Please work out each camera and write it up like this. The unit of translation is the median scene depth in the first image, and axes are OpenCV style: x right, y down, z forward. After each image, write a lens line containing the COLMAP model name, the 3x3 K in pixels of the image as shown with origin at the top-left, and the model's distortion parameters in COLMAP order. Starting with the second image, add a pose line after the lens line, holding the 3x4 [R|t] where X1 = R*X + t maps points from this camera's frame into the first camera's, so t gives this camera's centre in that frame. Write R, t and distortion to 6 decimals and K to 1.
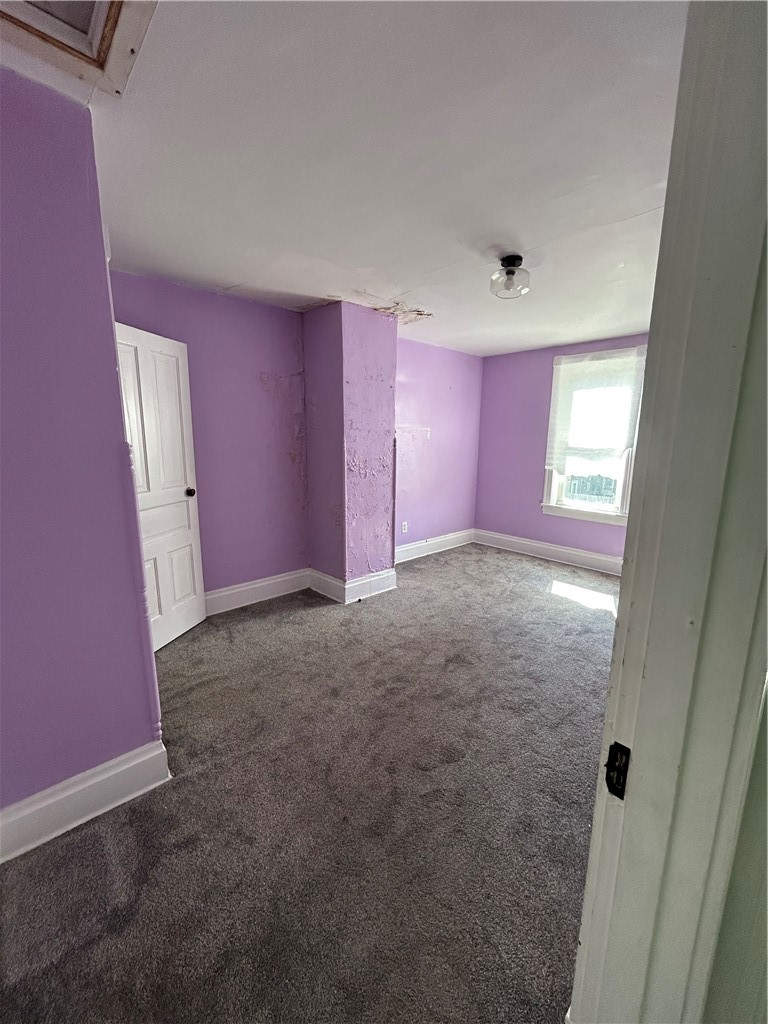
lens RADIAL K [[410.8, 0, 383.1], [0, 410.8, 510.4], [0, 0, 1]] dist [-0.001625, -0.000192]
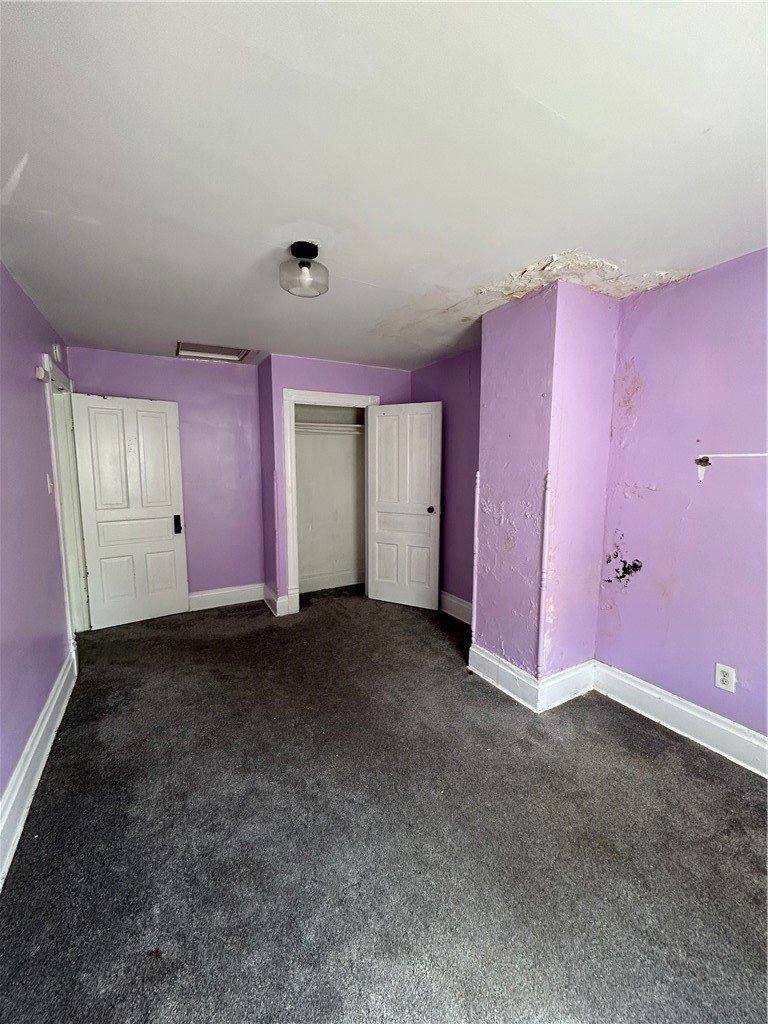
lens RADIAL K [[410.8, 0, 383.1], [0, 410.8, 510.4], [0, 0, 1]] dist [-0.001625, -0.000192]
pose [[-0.236177, 0.100939, -0.966453, 0.832103], [-0.180379, 0.972749, 0.145677, -0.200248], [0.954821, 0.208734, -0.211534, 1.079756]]
